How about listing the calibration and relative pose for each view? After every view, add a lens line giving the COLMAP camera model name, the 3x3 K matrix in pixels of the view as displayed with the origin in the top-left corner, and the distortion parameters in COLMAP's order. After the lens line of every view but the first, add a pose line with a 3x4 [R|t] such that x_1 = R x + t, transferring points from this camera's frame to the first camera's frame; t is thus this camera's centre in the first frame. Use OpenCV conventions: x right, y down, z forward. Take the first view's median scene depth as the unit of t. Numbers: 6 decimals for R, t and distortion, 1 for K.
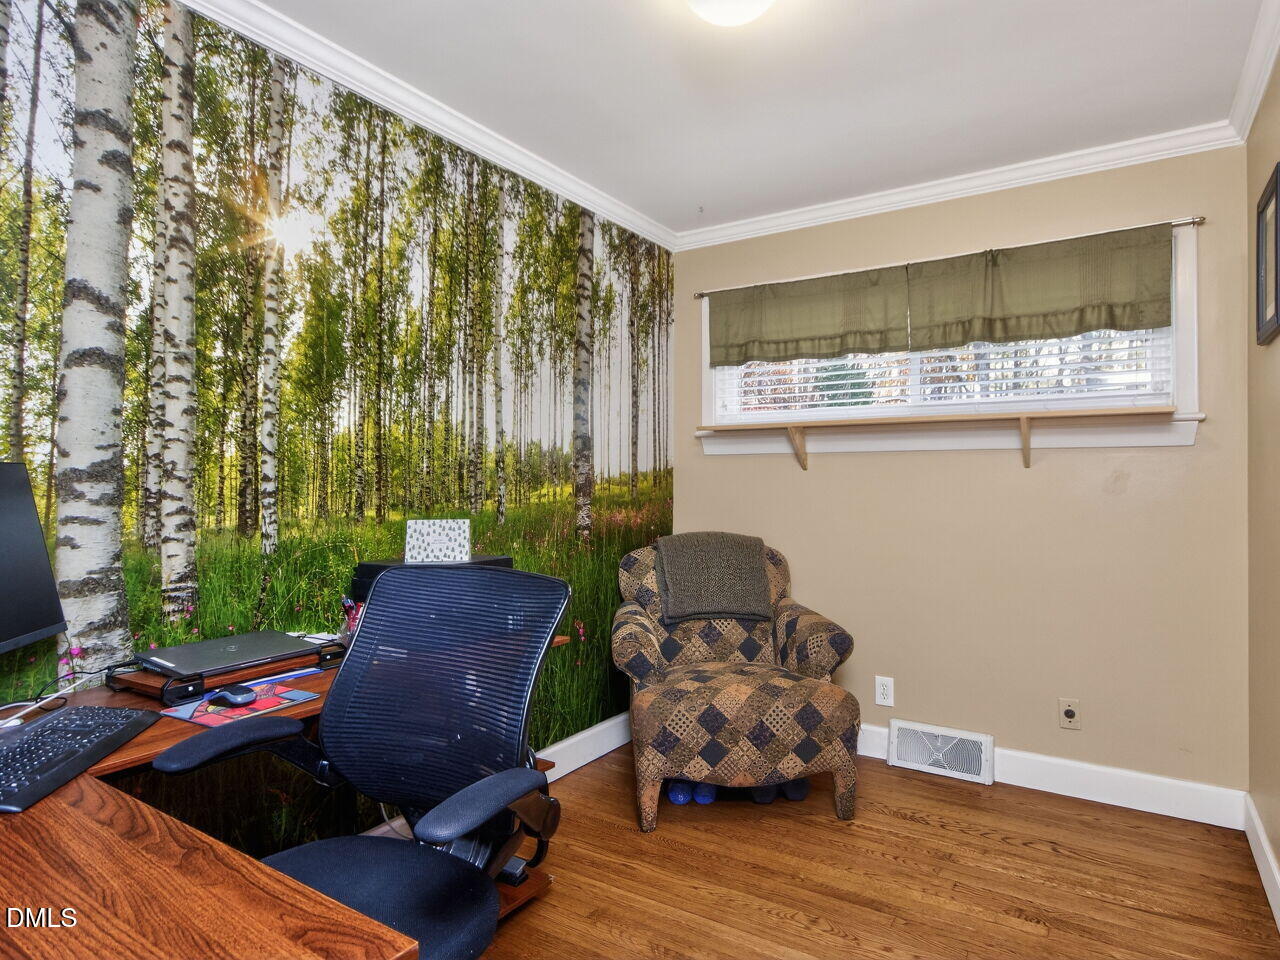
lens RADIAL K [[739.8, 0, 640.0], [0, 739.8, 480.0], [0, 0, 1]] dist [0.001175, -0.000074]
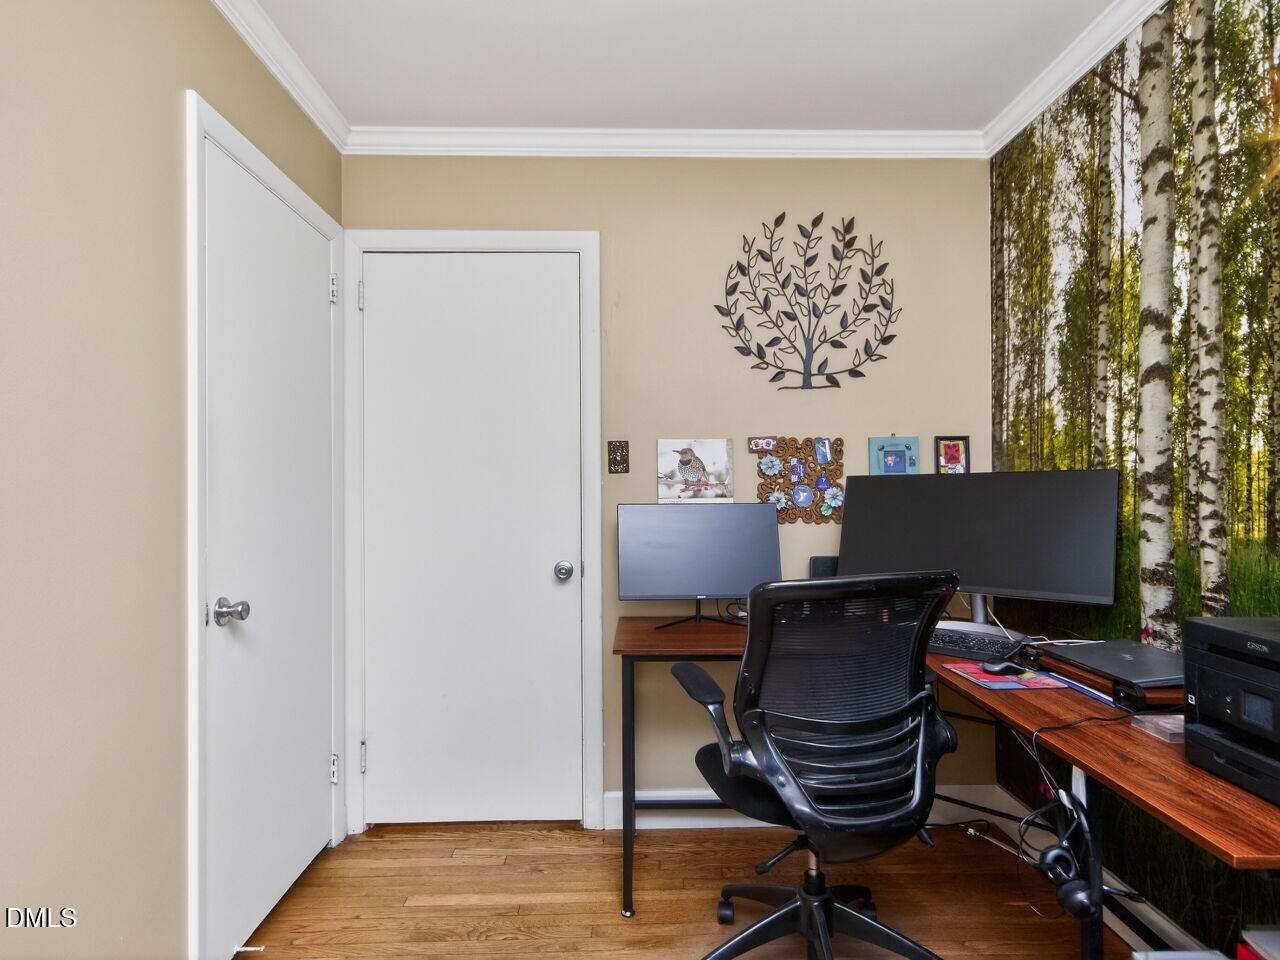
lens RADIAL K [[739.8, 0, 640.0], [0, 739.8, 480.0], [0, 0, 1]] dist [0.001175, -0.000074]
pose [[-0.825669, 0.002219, -0.564151, 0.497062], [0.009294, 0.999910, -0.009670, 0.000460], [0.564079, -0.013228, -0.825615, 1.381200]]
